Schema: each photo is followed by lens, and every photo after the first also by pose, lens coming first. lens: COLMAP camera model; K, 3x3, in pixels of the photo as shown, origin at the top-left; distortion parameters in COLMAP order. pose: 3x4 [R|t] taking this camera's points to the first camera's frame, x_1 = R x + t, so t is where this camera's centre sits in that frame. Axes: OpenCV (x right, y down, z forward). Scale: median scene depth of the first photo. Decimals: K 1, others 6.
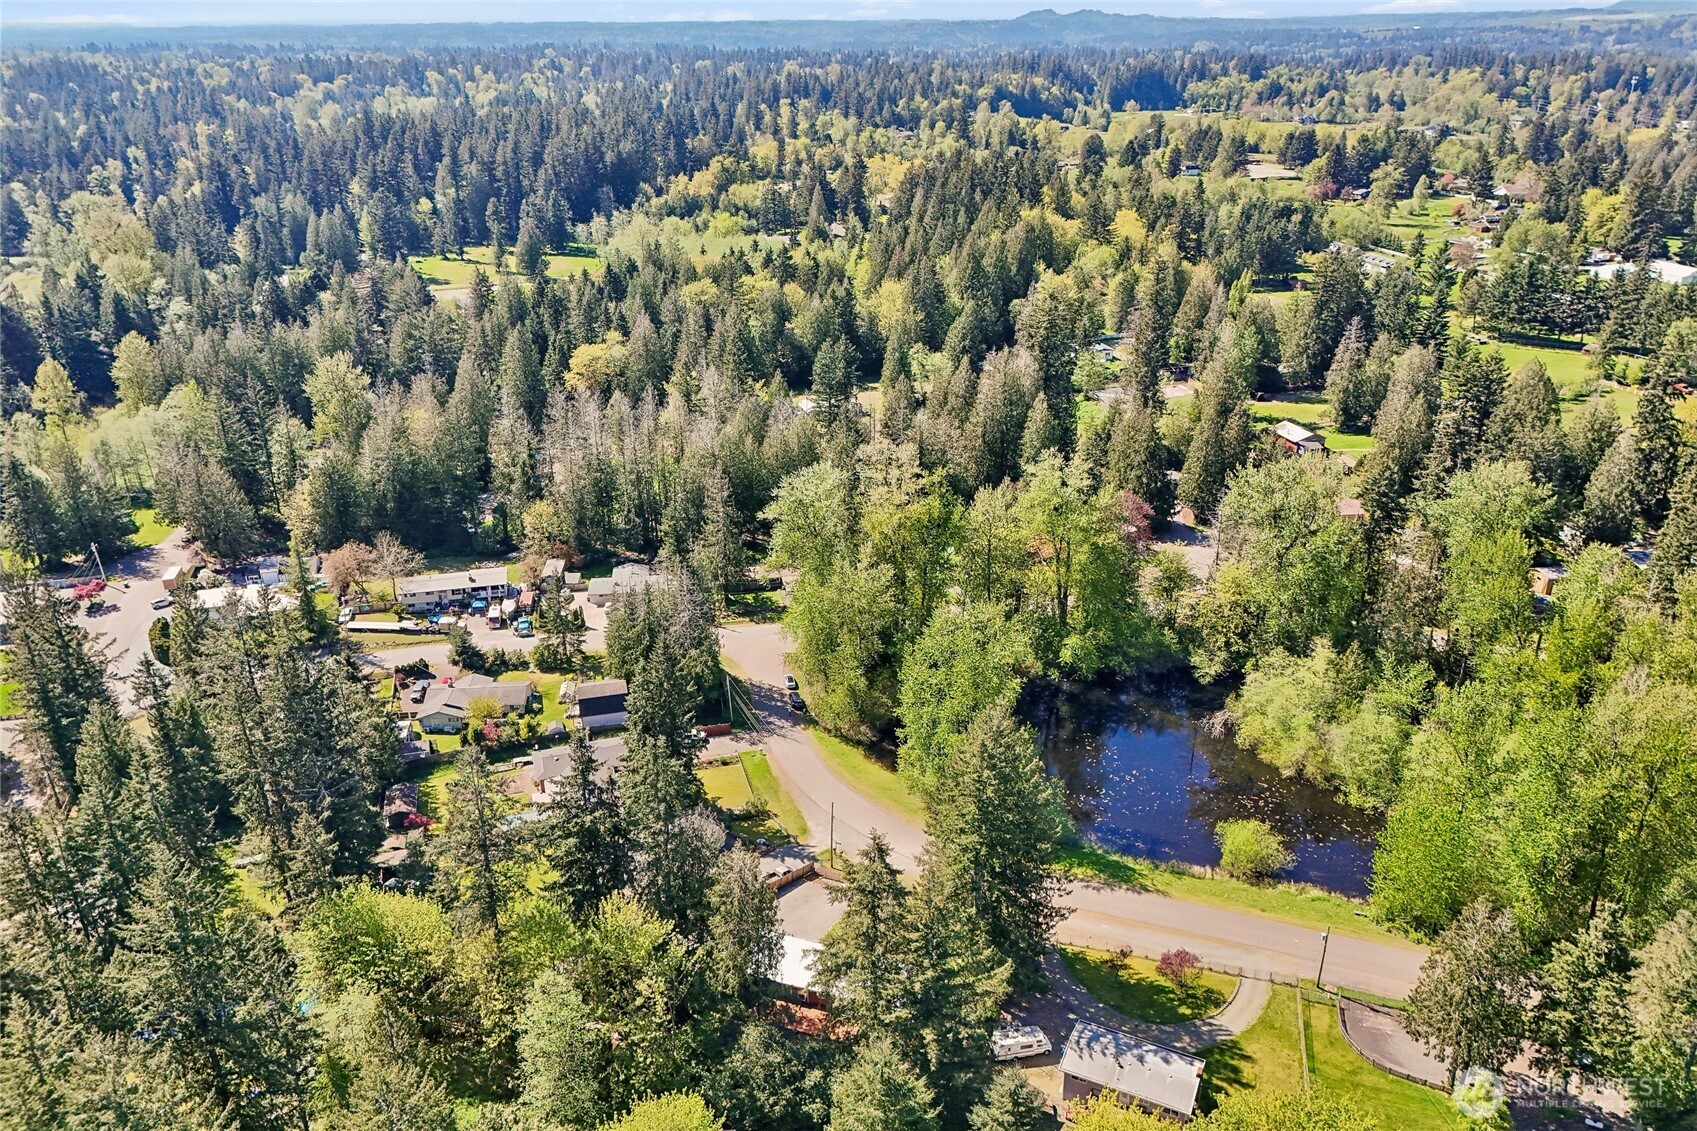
lens RADIAL K [[1251.6, 0, 854.6], [0, 1251.6, 568.2], [0, 0, 1]] dist [0.065017, -0.075135]
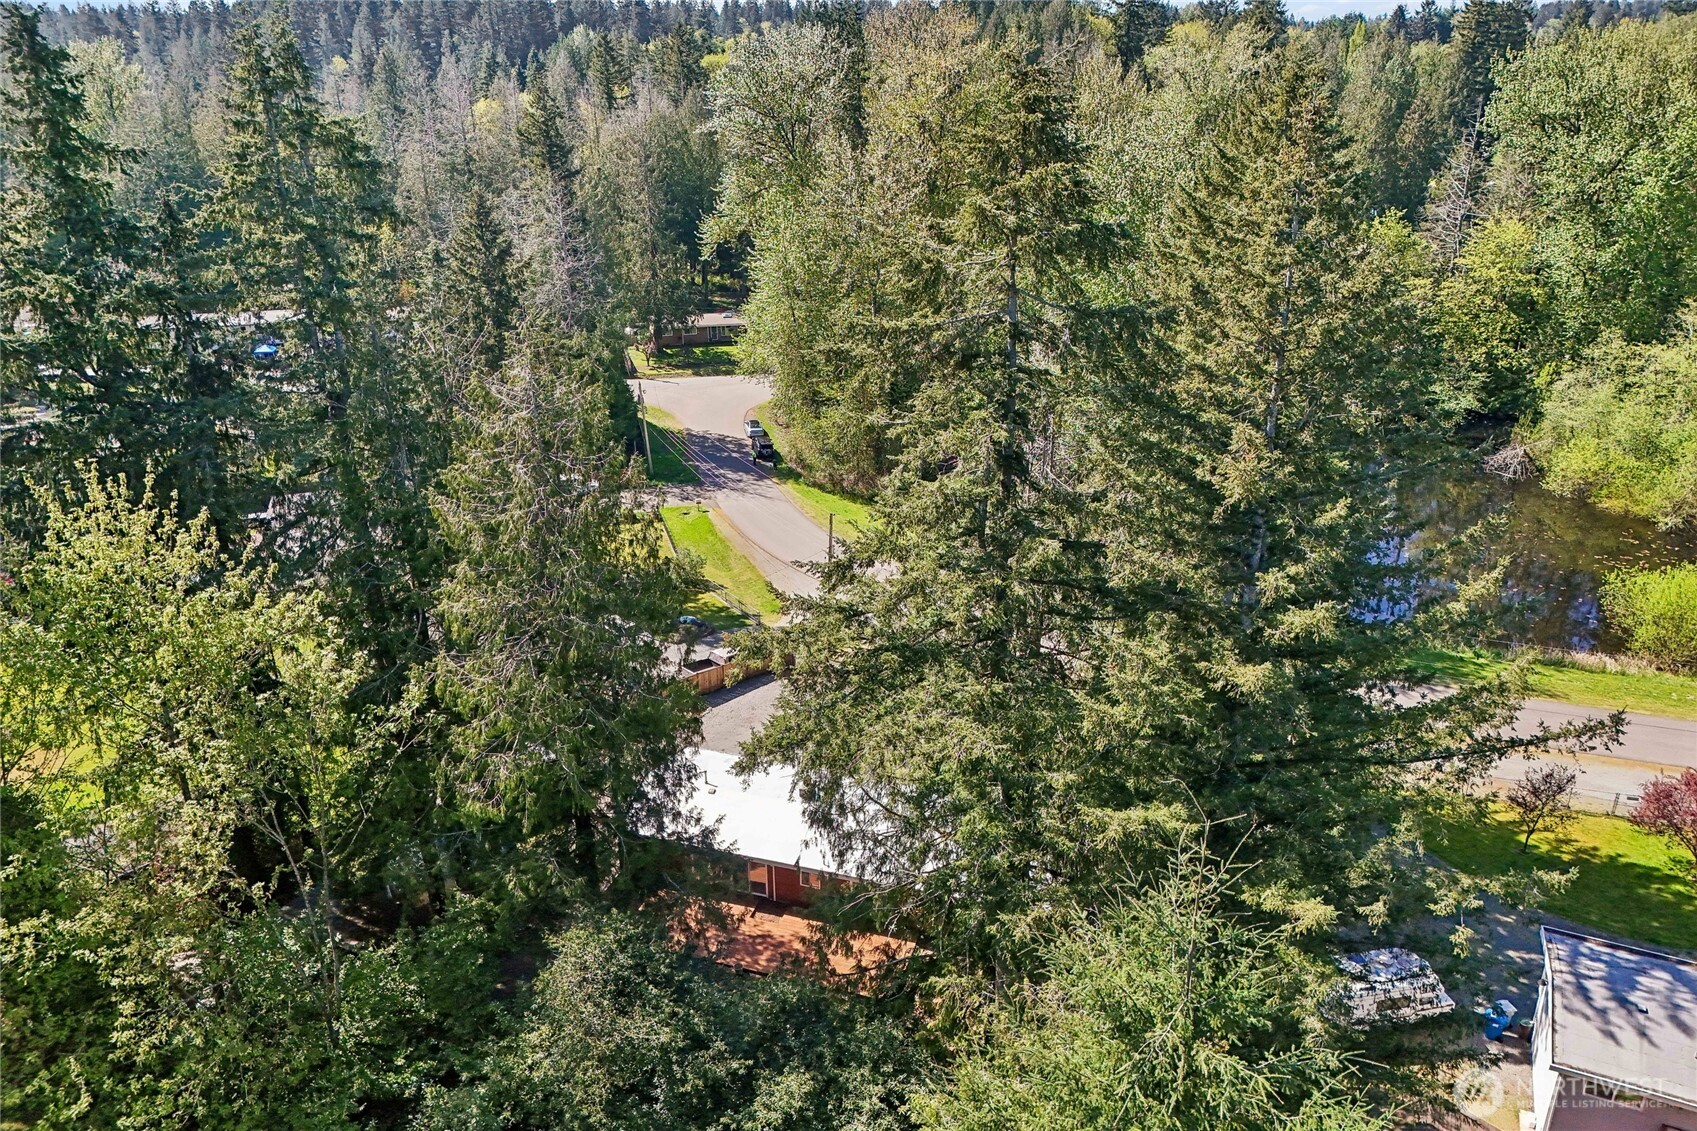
lens RADIAL K [[1251.6, 0, 854.6], [0, 1251.6, 568.2], [0, 0, 1]] dist [0.065017, -0.075135]
pose [[0.999930, -0.003933, 0.011149, -0.011366], [0.004009, 0.999969, -0.006731, 0.174844], [-0.011123, 0.006775, 0.999915, 0.436591]]
